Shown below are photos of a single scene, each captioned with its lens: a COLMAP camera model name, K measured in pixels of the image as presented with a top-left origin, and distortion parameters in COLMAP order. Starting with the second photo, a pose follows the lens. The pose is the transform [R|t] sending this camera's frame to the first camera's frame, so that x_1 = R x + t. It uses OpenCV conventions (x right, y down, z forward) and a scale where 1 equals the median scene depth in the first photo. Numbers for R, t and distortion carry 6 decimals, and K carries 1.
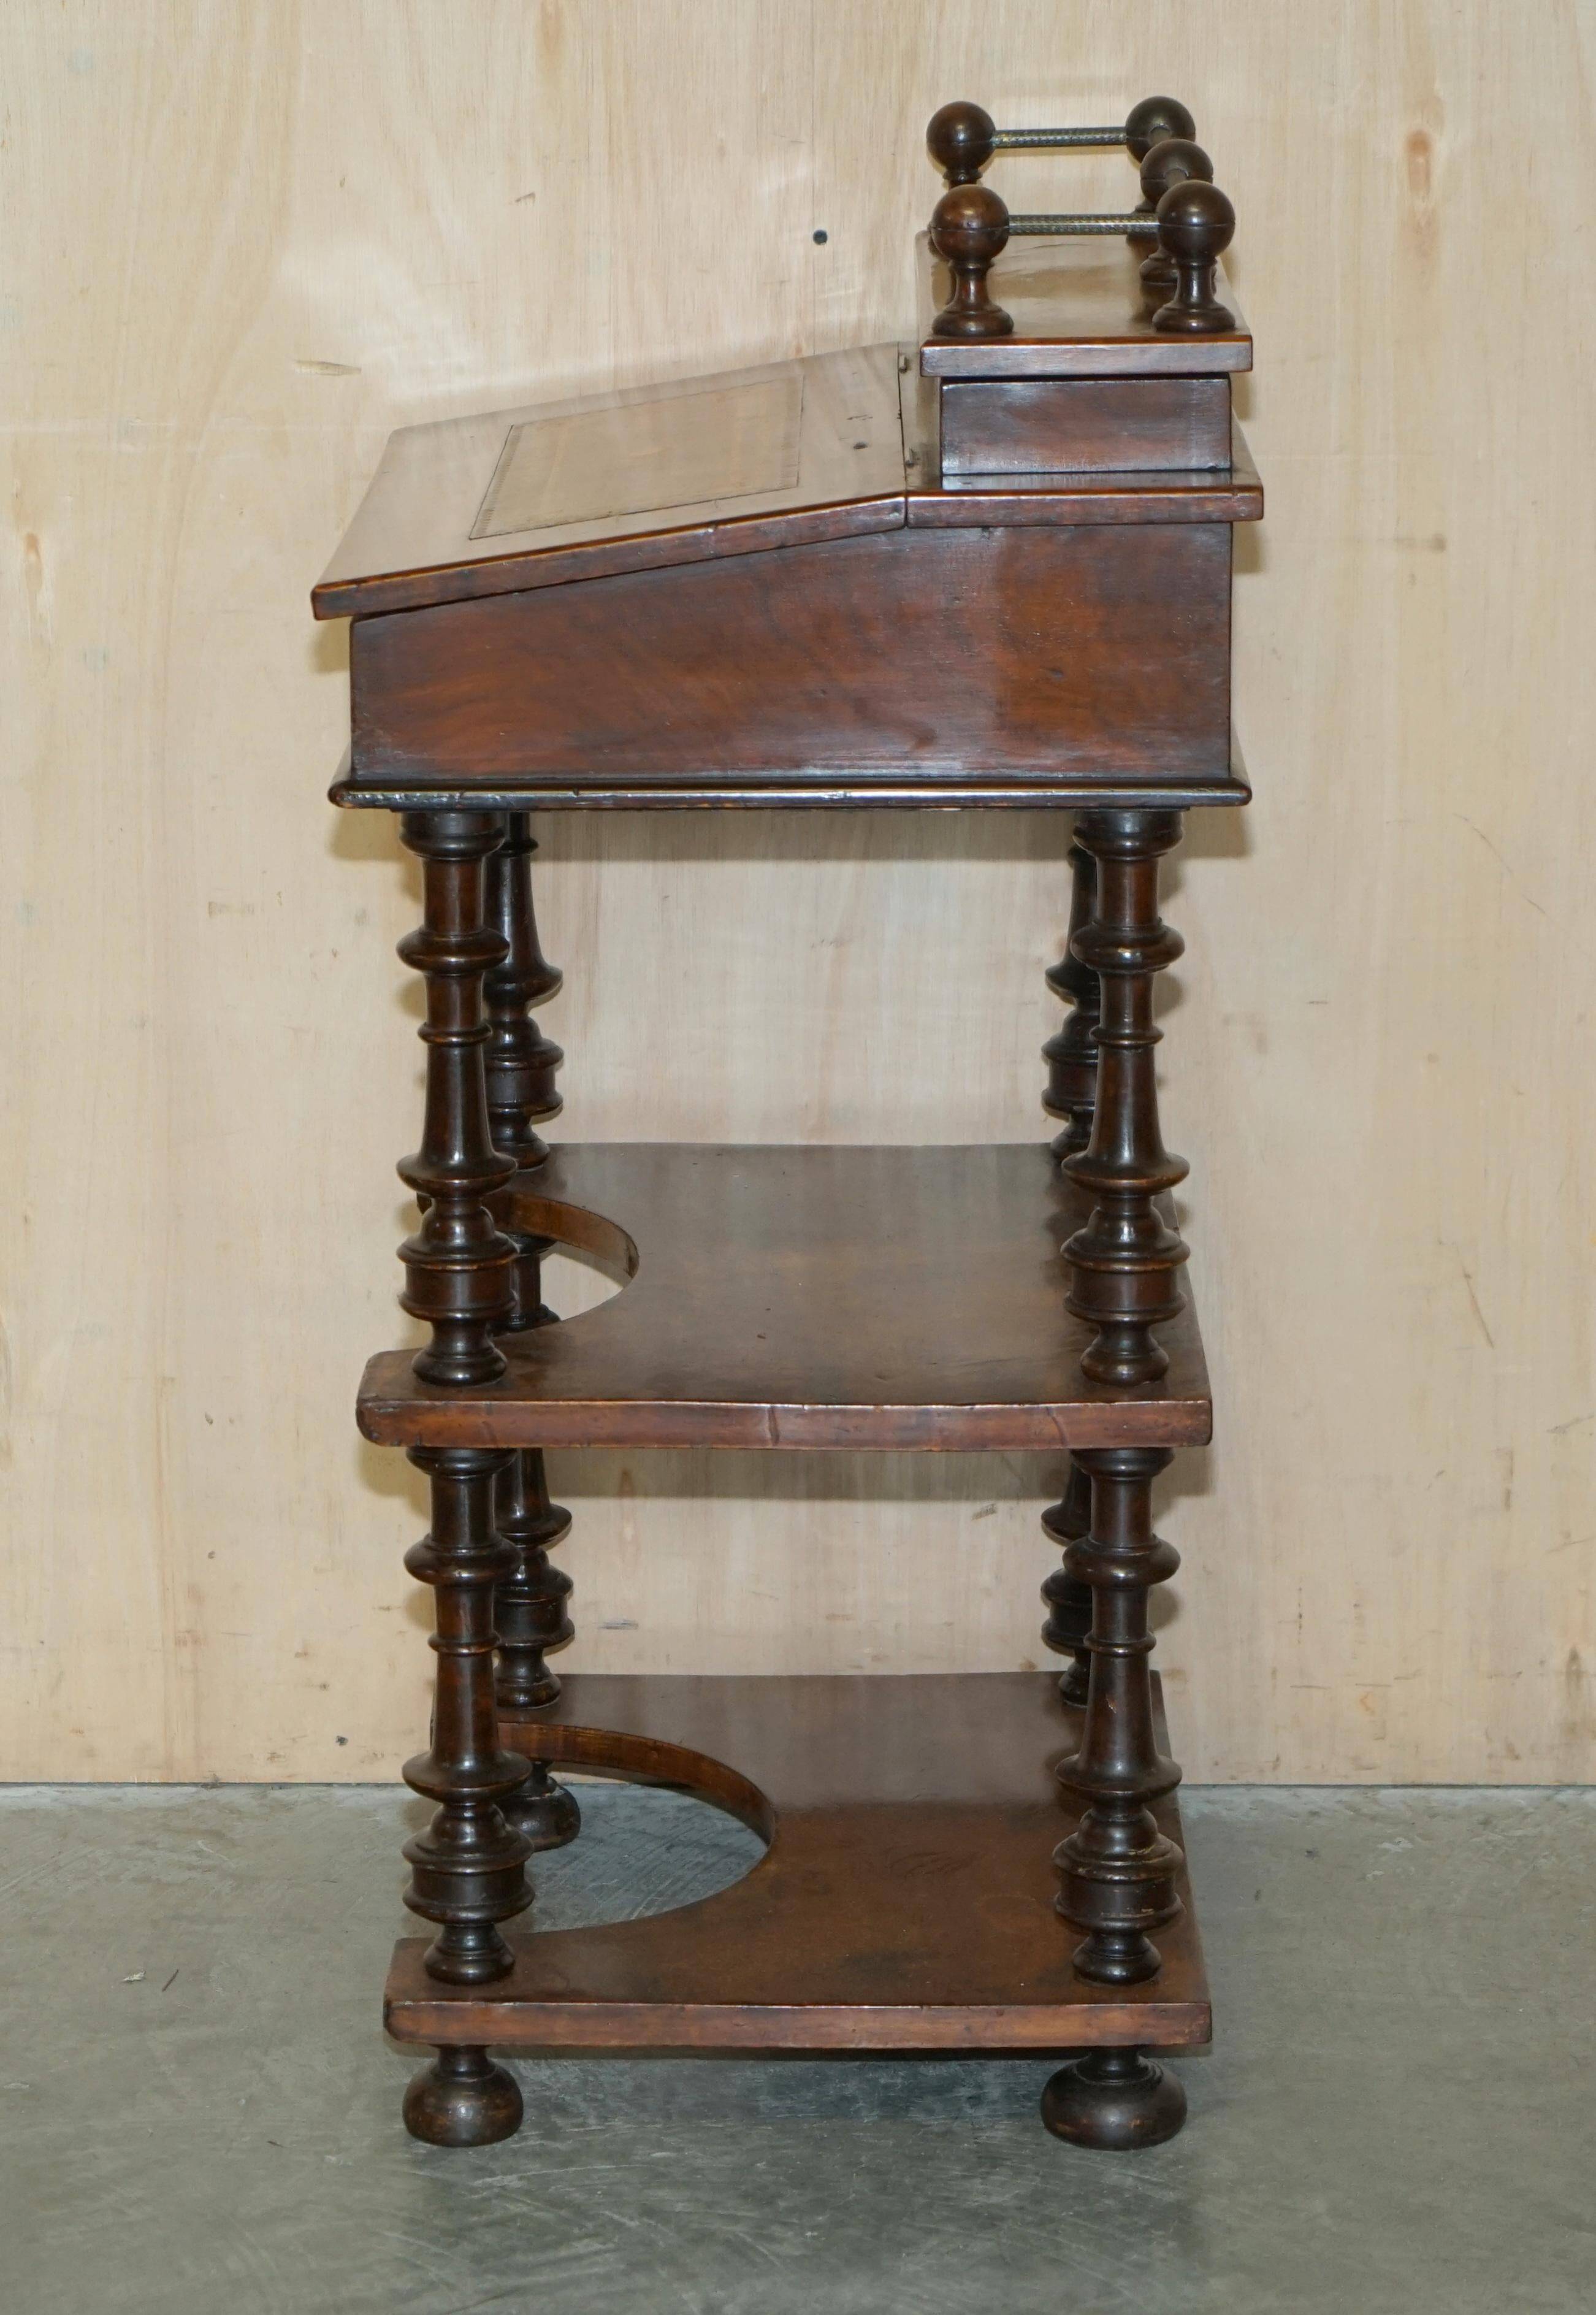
lens RADIAL K [[6802.0, 0, 826.1], [0, 6802.0, 1202.3], [0, 0, 1]] dist [-0.006174, -0.640787]
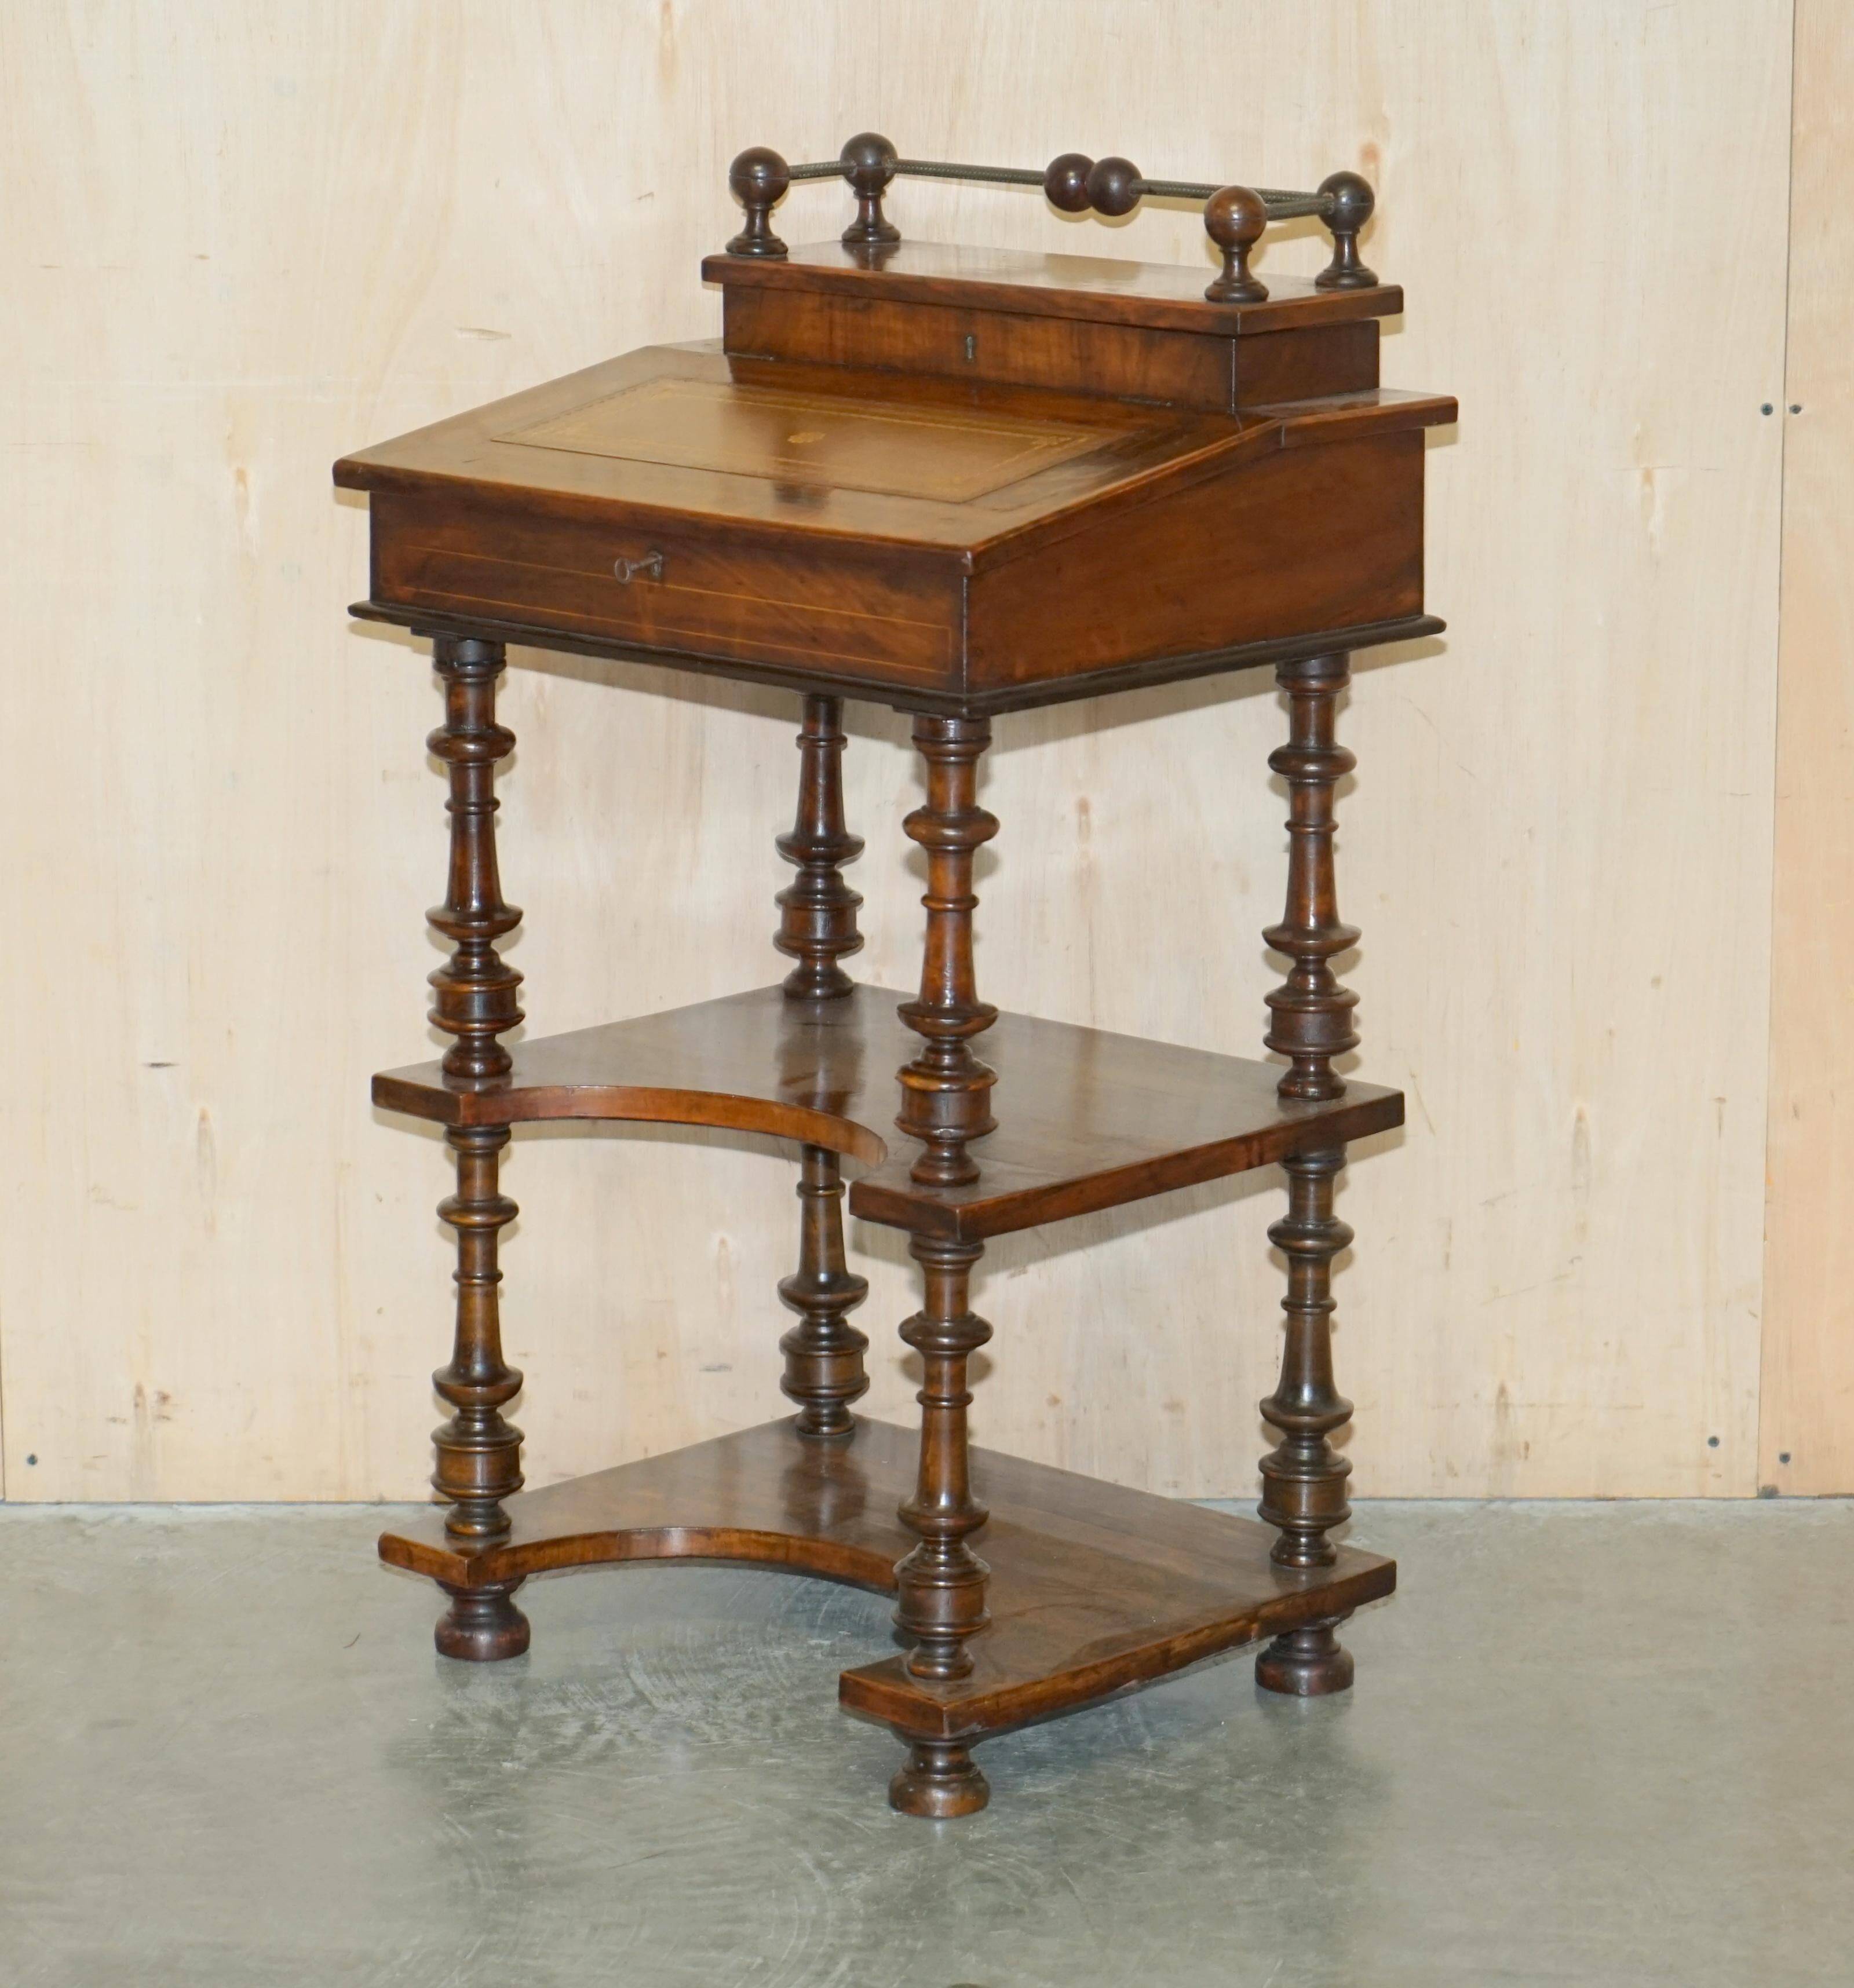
lens RADIAL K [[6983.4, 0, 927.0], [0, 6983.4, 994.0], [0, 0, 1]] dist [-0.059249, -0.071620]
pose [[0.999668, -0.001894, 0.025692, -0.028362], [0.002663, 0.999548, -0.029931, 0.037642], [-0.025624, 0.029989, 0.999222, -0.282316]]
